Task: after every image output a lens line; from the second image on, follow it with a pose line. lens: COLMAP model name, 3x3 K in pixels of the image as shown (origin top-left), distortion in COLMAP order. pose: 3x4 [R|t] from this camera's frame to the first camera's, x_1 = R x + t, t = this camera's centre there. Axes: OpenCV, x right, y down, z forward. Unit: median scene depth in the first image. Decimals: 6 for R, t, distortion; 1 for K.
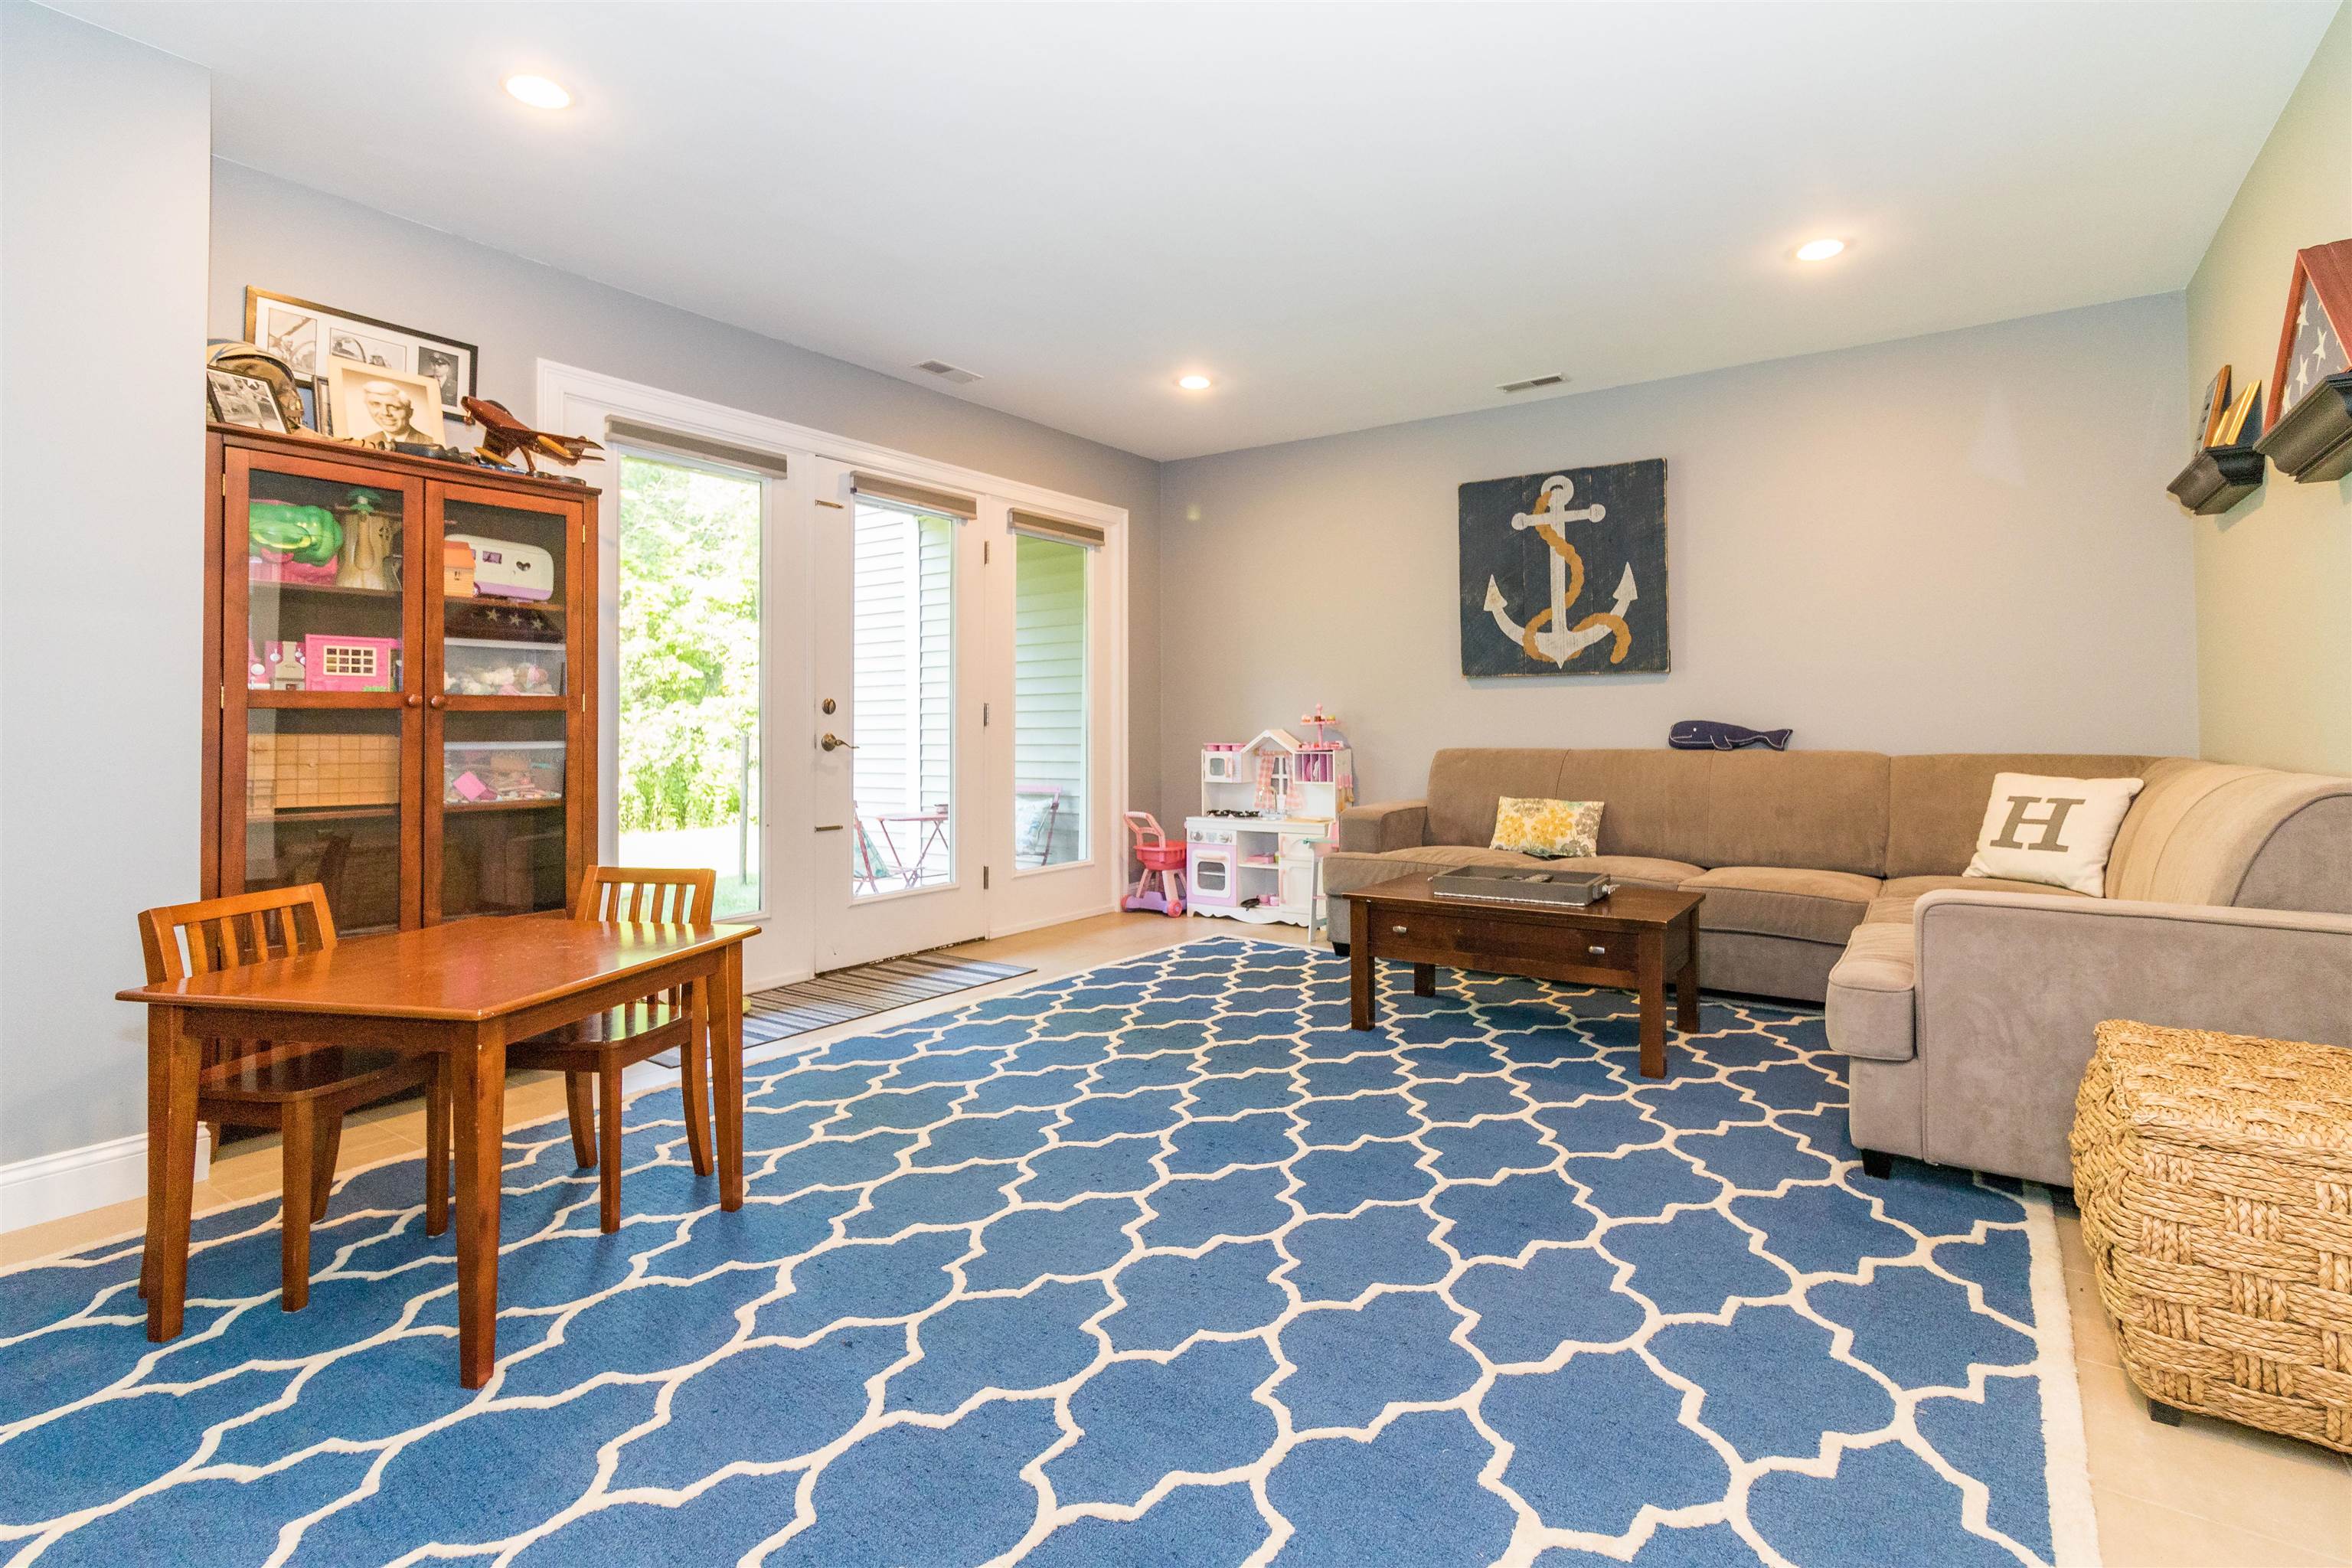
lens RADIAL K [[1126.7, 0, 1190.3], [0, 1126.7, 785.4], [0, 0, 1]] dist [0.004787, 0.000402]
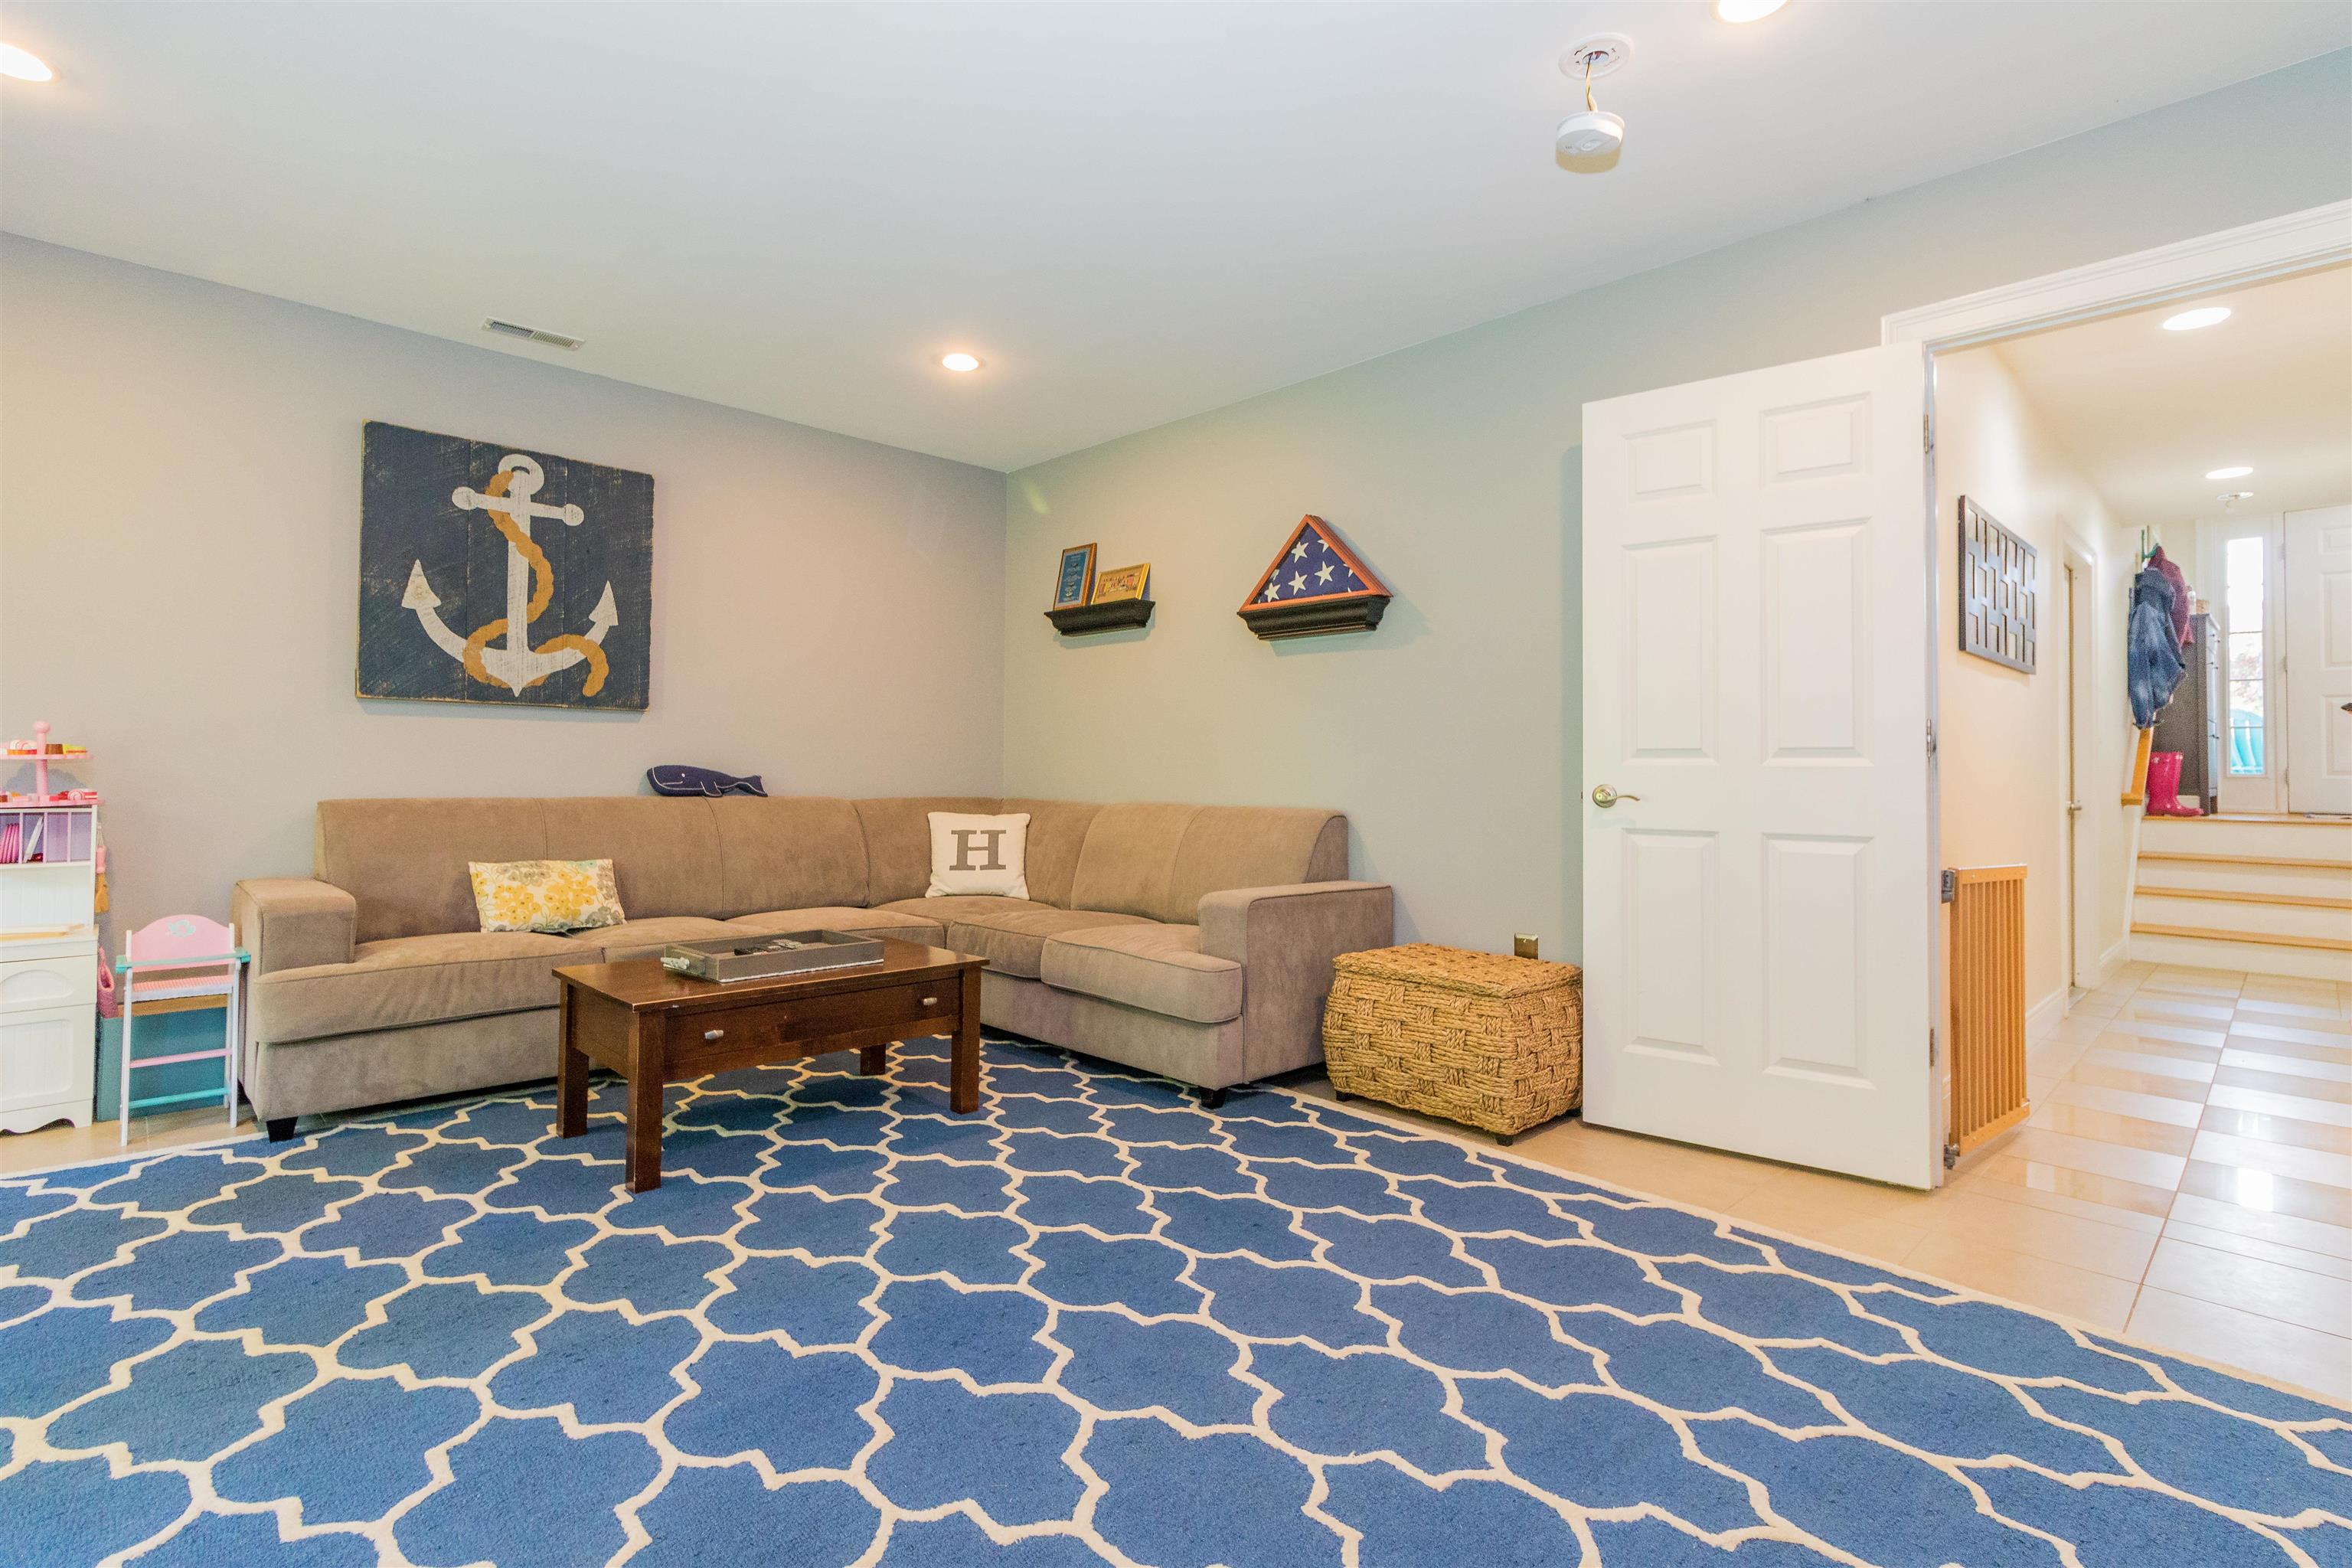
lens RADIAL K [[1126.7, 0, 1196.1], [0, 1126.7, 785.1], [0, 0, 1]] dist [0.004787, 0.000402]
pose [[0.180100, 0.001698, 0.983647, -0.382365], [0.041595, 0.999091, -0.009340, -0.014673], [-0.982768, 0.042597, 0.179866, 0.405845]]
